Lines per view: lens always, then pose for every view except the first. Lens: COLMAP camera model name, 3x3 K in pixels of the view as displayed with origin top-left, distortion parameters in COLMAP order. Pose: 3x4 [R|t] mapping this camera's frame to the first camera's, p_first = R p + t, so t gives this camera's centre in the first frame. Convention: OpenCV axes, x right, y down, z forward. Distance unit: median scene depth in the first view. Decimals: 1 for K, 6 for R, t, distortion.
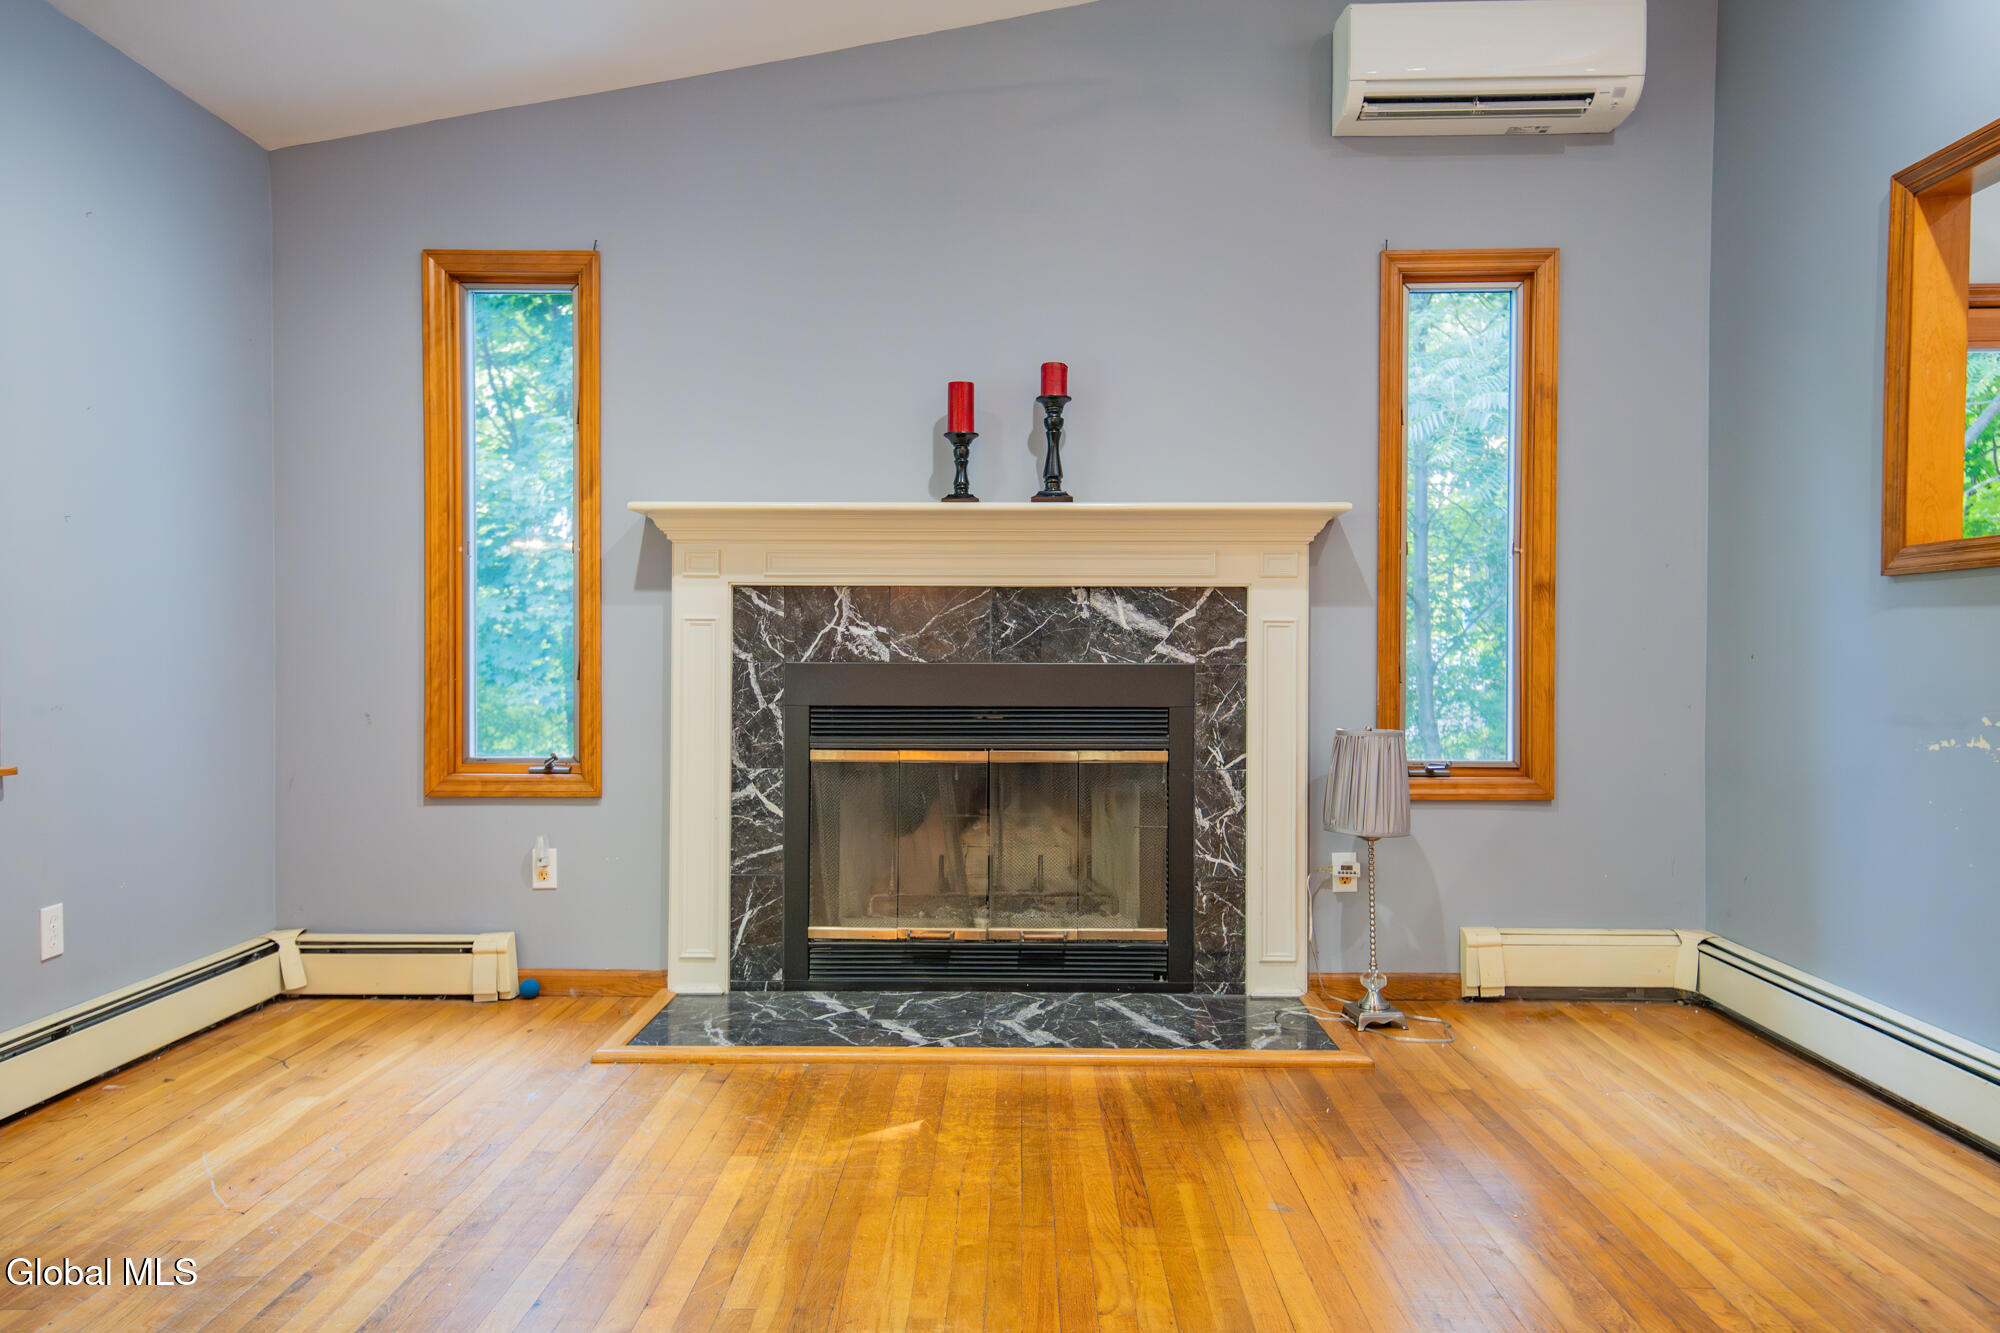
lens RADIAL K [[1424.3, 0, 1005.5], [0, 1424.3, 670.4], [0, 0, 1]] dist [0.036041, -0.000420]
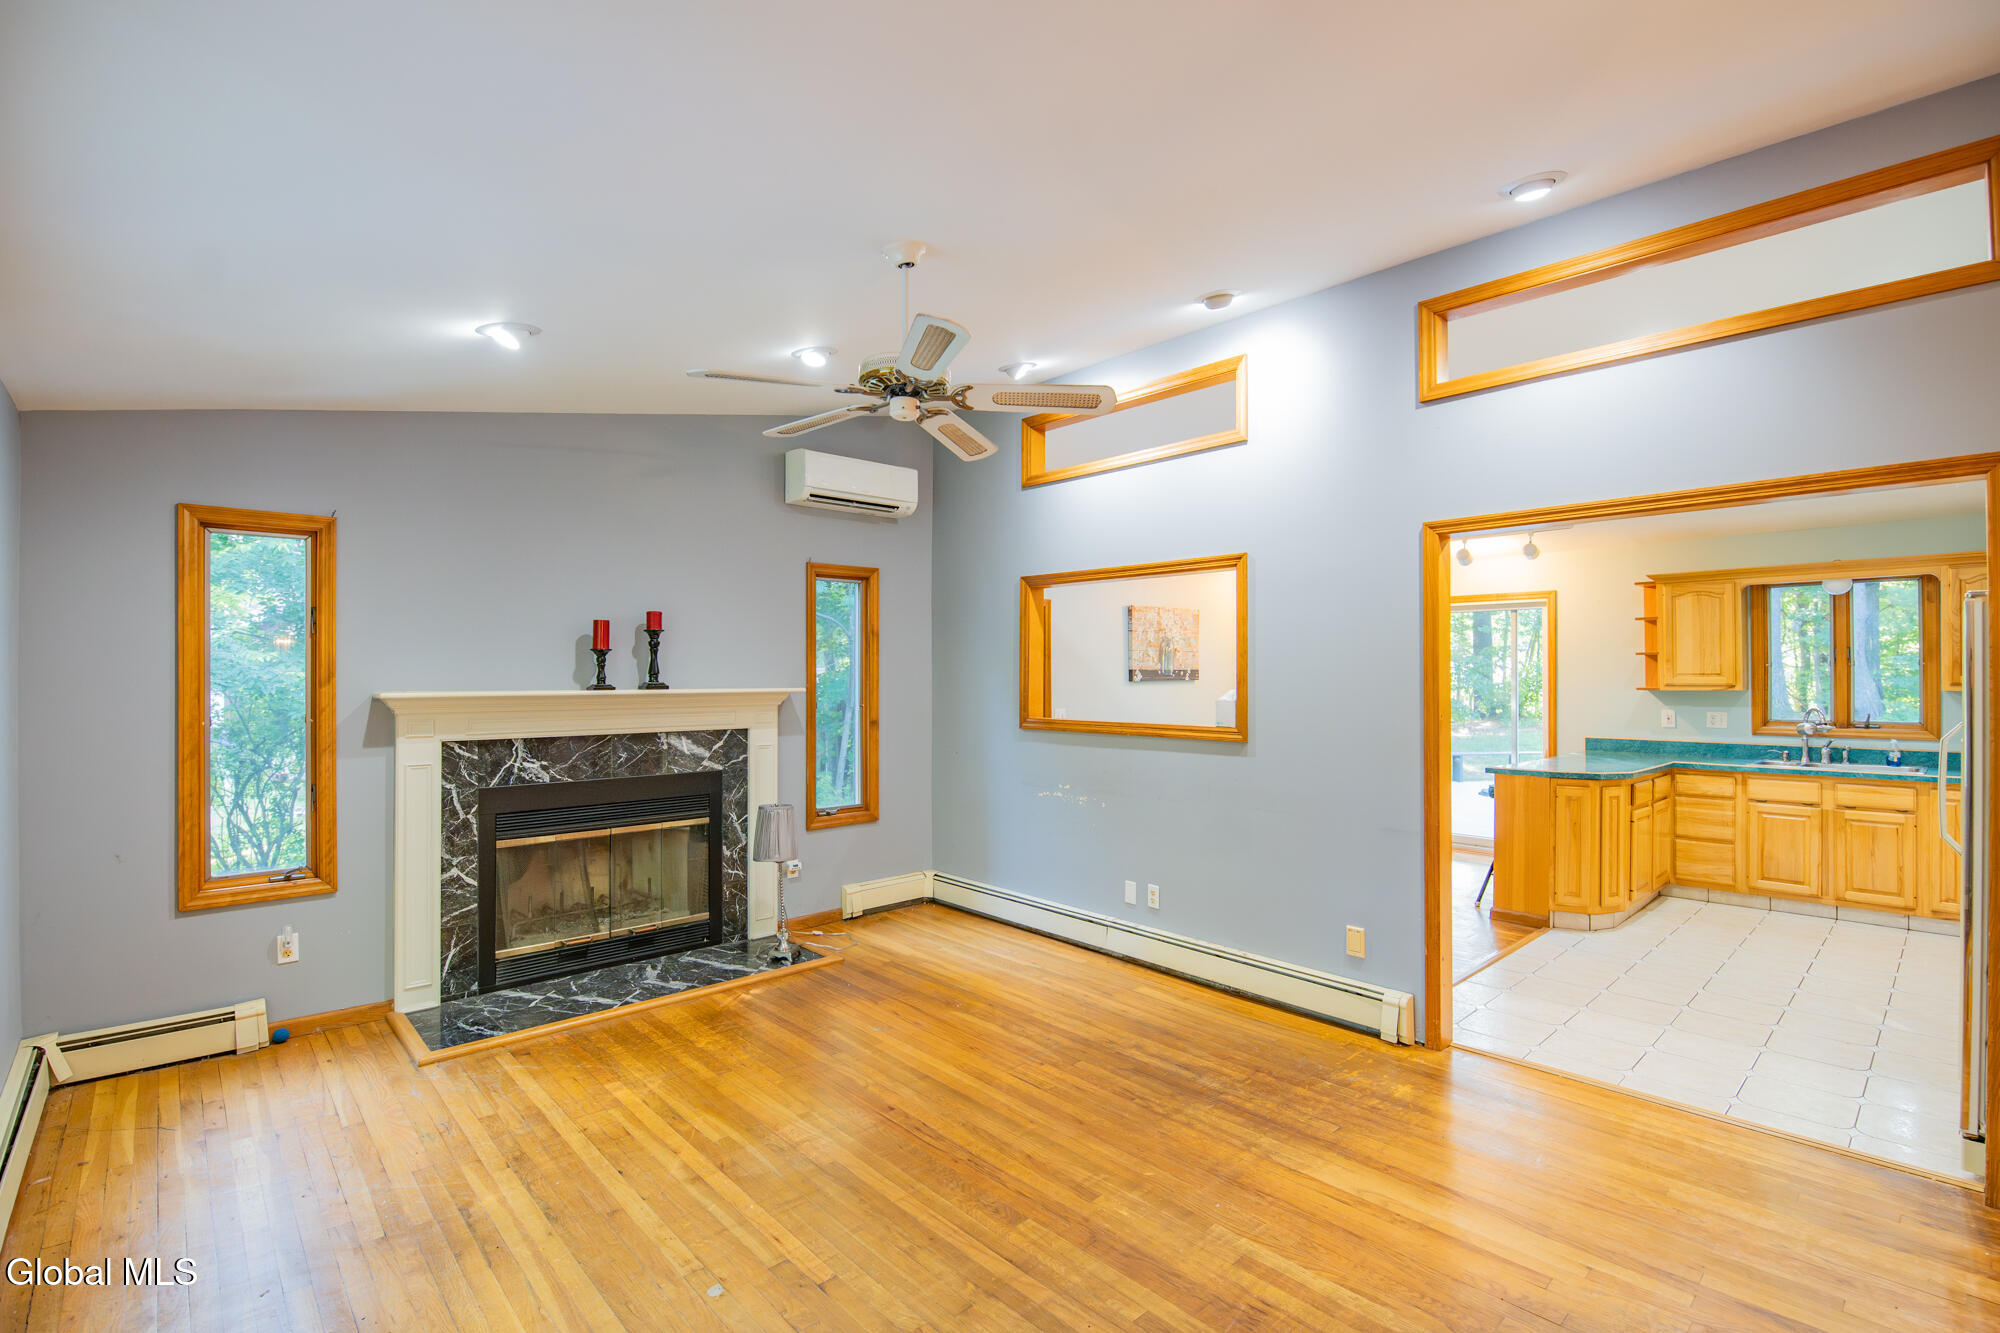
lens RADIAL K [[915.0, 0, 1009.1], [0, 915.0, 669.8], [0, 0, 1]] dist [0.000234, -0.009834]
pose [[0.725093, -0.000060, 0.688651, -0.429219], [0.009745, 0.999901, -0.010174, -0.121662], [-0.688582, 0.014088, 0.725022, -0.147764]]
